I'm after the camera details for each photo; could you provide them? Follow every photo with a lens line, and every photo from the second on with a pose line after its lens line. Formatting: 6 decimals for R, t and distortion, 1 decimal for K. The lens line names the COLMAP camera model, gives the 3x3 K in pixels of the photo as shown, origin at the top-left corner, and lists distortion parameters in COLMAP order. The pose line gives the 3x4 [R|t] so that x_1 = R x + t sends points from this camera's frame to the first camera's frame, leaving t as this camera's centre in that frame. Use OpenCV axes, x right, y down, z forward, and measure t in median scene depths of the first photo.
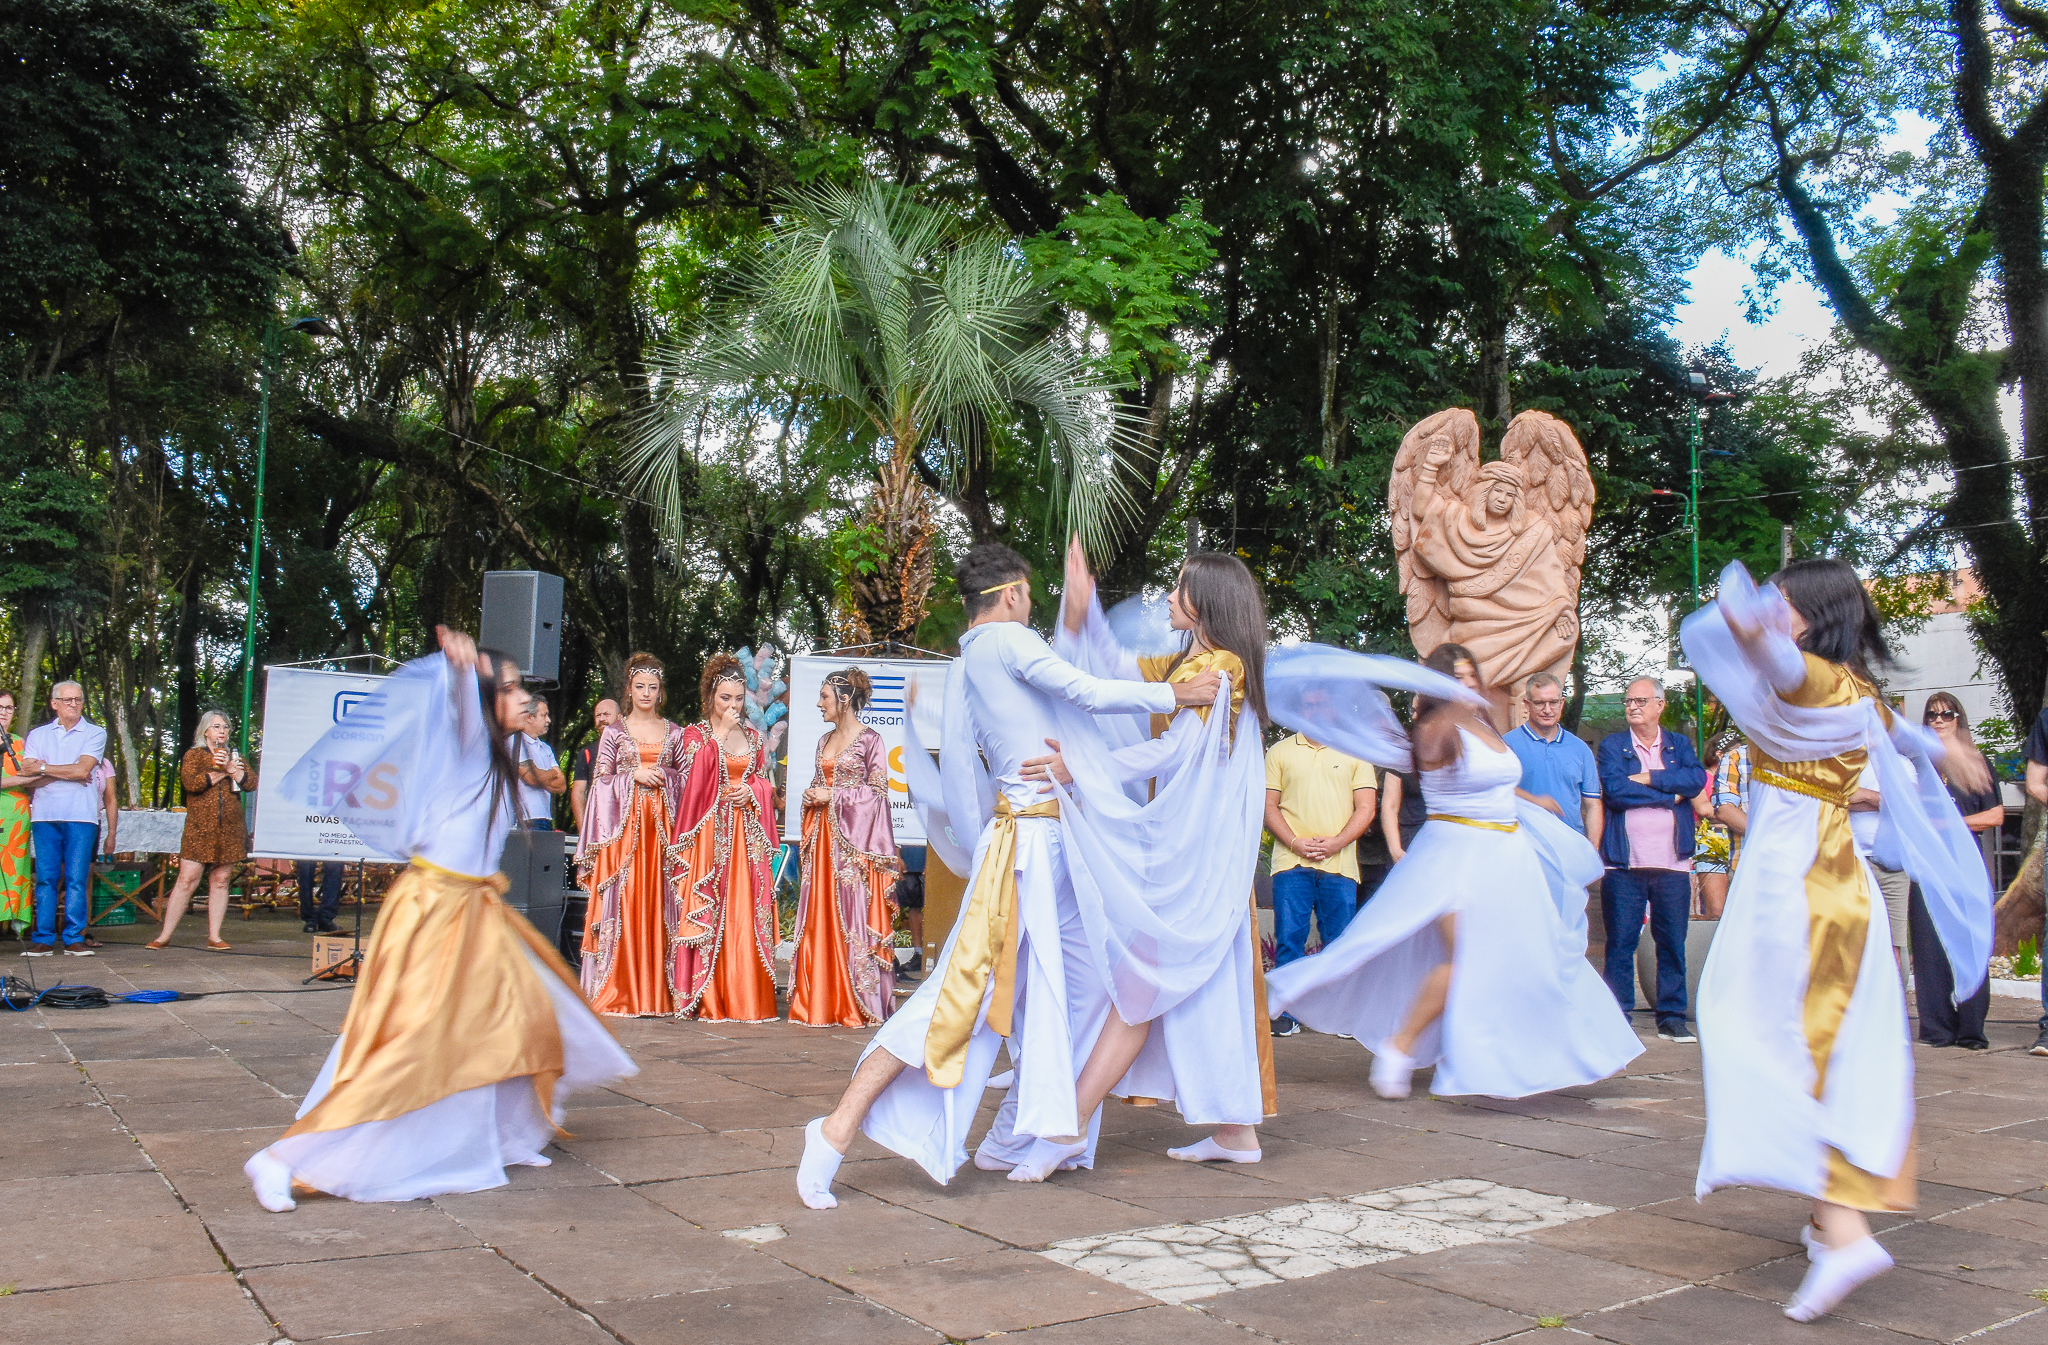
lens RADIAL K [[1556.6, 0, 1024.0], [0, 1556.6, 672.5], [0, 0, 1]] dist [-0.175482, 0.150916]
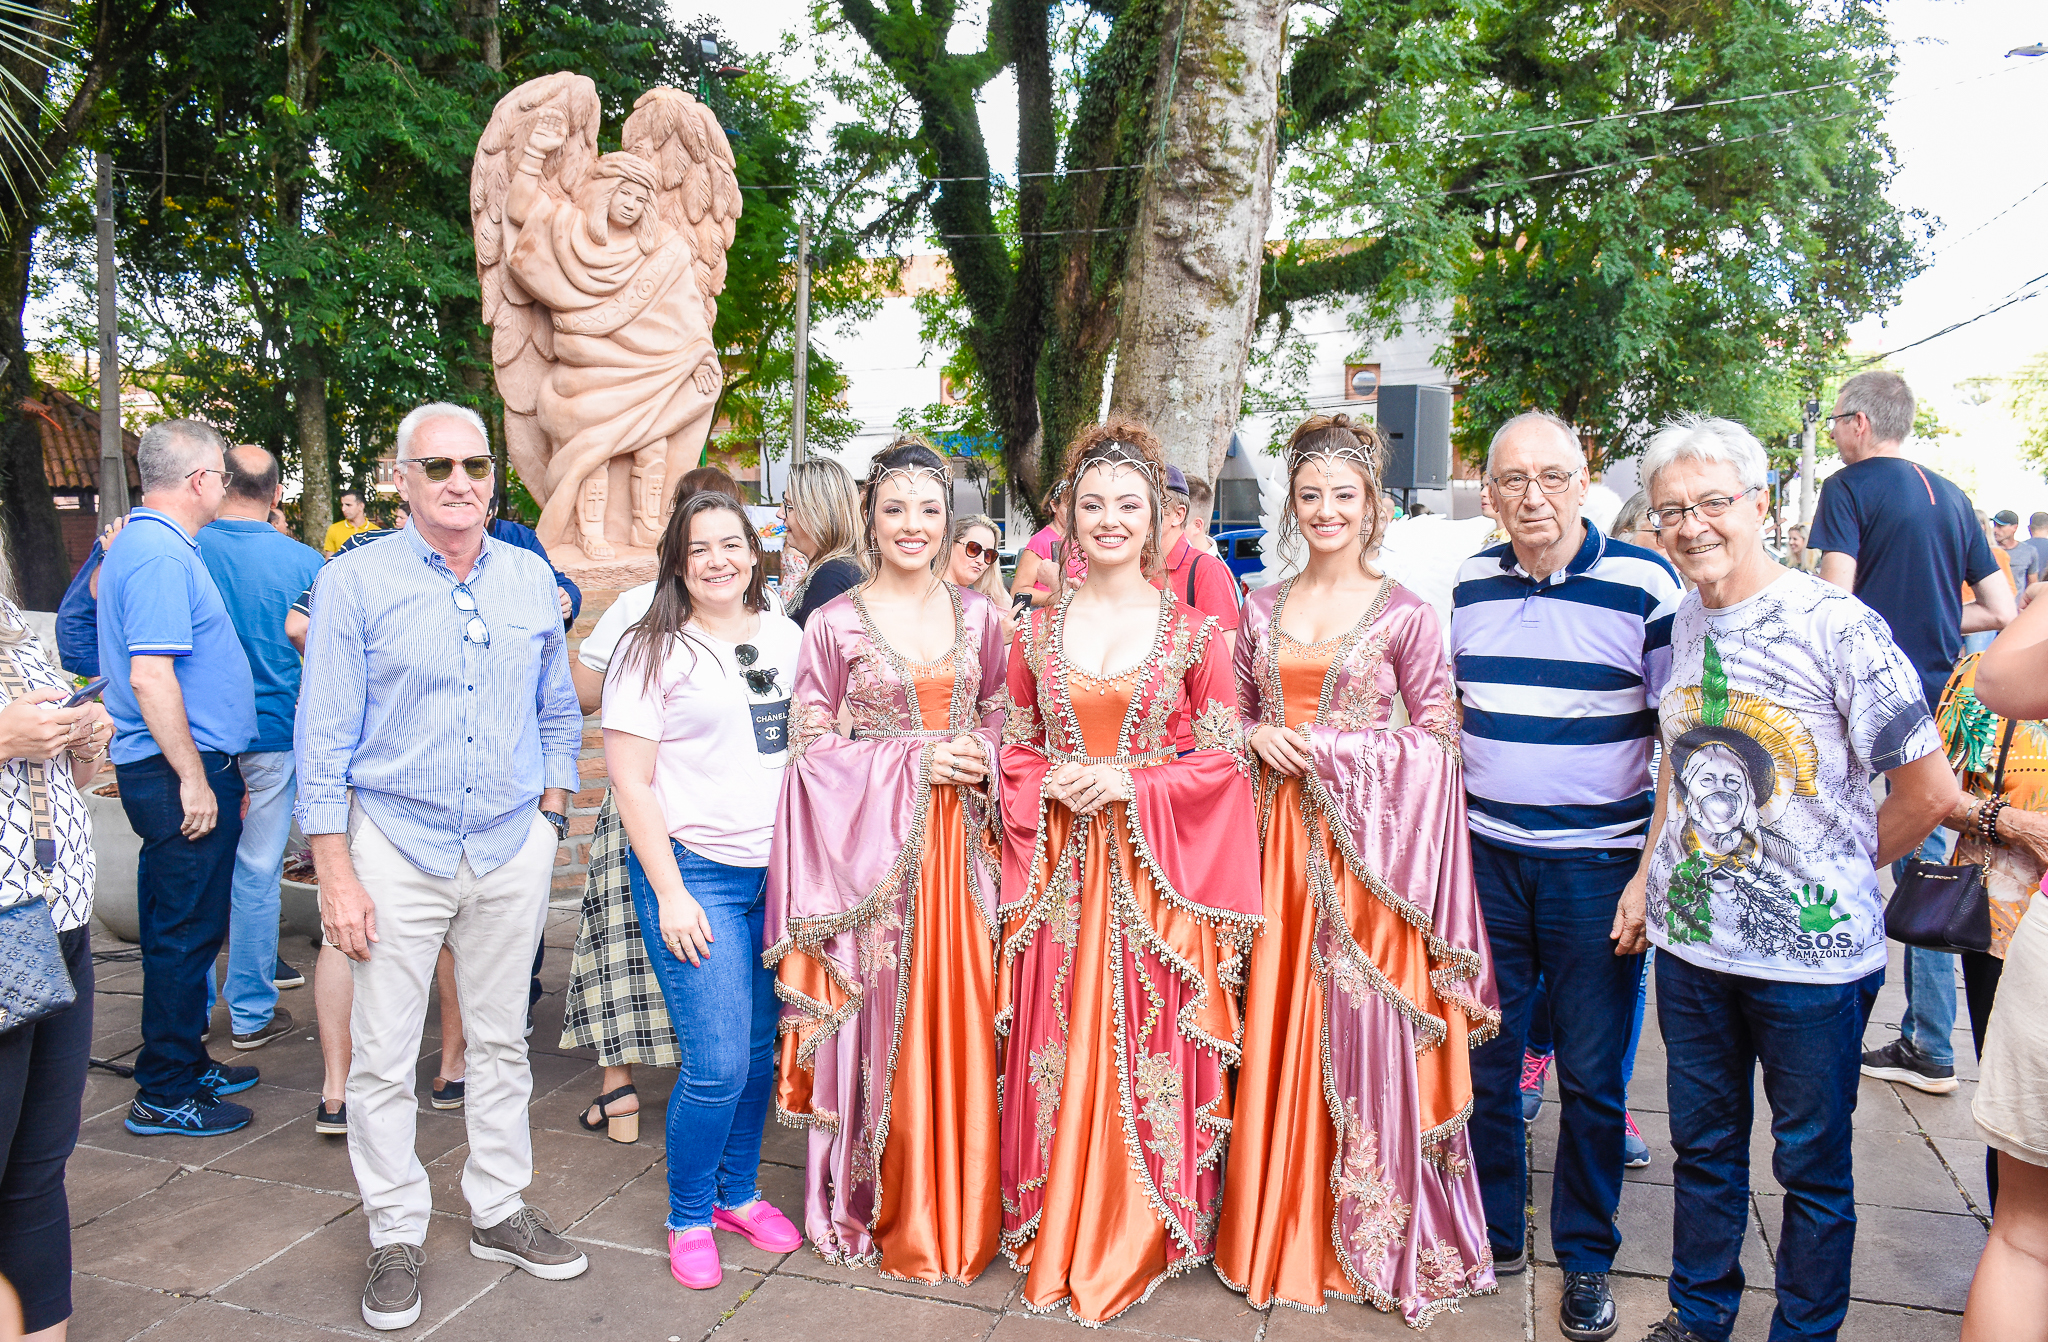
lens RADIAL K [[1556.6, 0, 1024.0], [0, 1556.6, 671.0], [0, 0, 1]] dist [-0.175482, 0.150916]
pose [[0.787324, -0.090477, 0.609865, -0.009007], [-0.045334, 0.978000, 0.203617, -0.049344], [-0.614871, -0.187960, 0.765901, 0.264425]]
